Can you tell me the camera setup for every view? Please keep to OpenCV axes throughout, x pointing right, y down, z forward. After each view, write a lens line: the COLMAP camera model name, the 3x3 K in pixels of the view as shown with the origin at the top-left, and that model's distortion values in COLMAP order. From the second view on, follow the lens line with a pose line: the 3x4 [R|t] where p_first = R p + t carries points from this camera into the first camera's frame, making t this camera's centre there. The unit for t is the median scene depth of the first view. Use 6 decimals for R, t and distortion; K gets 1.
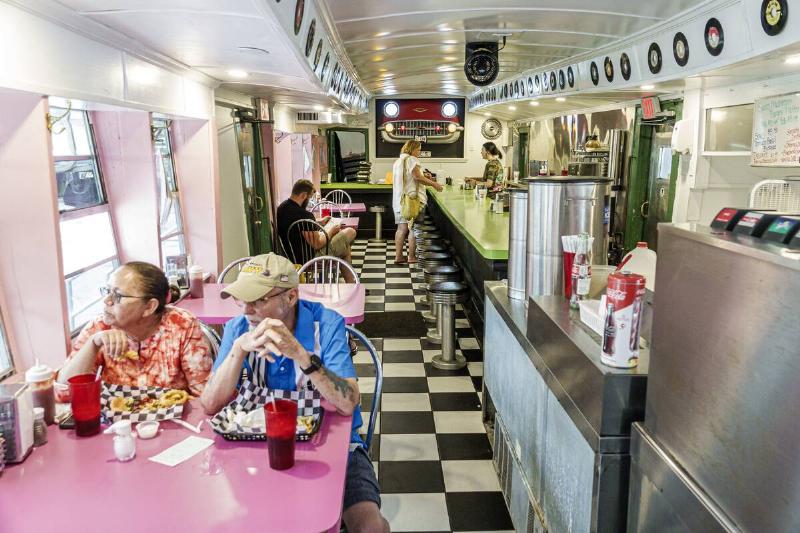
lens RADIAL K [[661.2, 0, 399.6], [0, 661.2, 265.6], [0, 0, 1]] dist [0.002535, -0.000176]
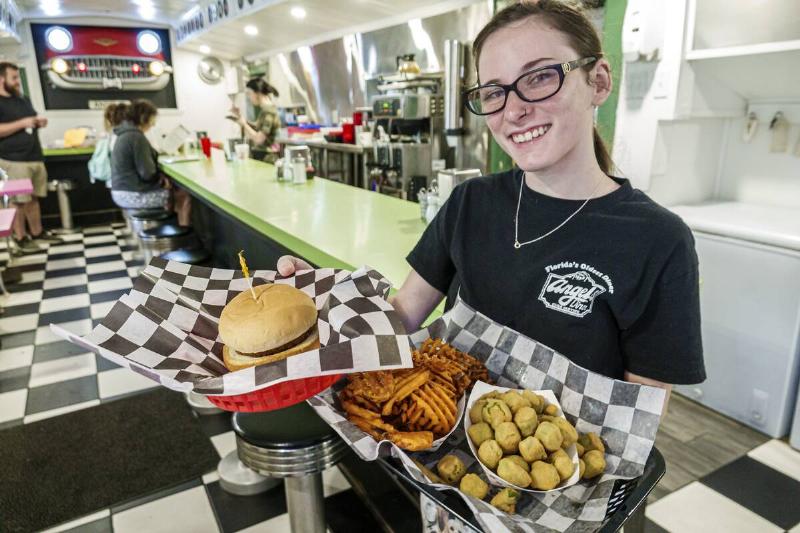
lens RADIAL K [[562.1, 0, 401.2], [0, 562.1, 267.9], [0, 0, 1]] dist [-0.007584, -0.004117]
pose [[0.876460, -0.145072, 0.459100, -0.001935], [0.102328, 0.987869, 0.116807, -0.031311], [-0.470476, -0.055398, 0.880672, 0.301888]]
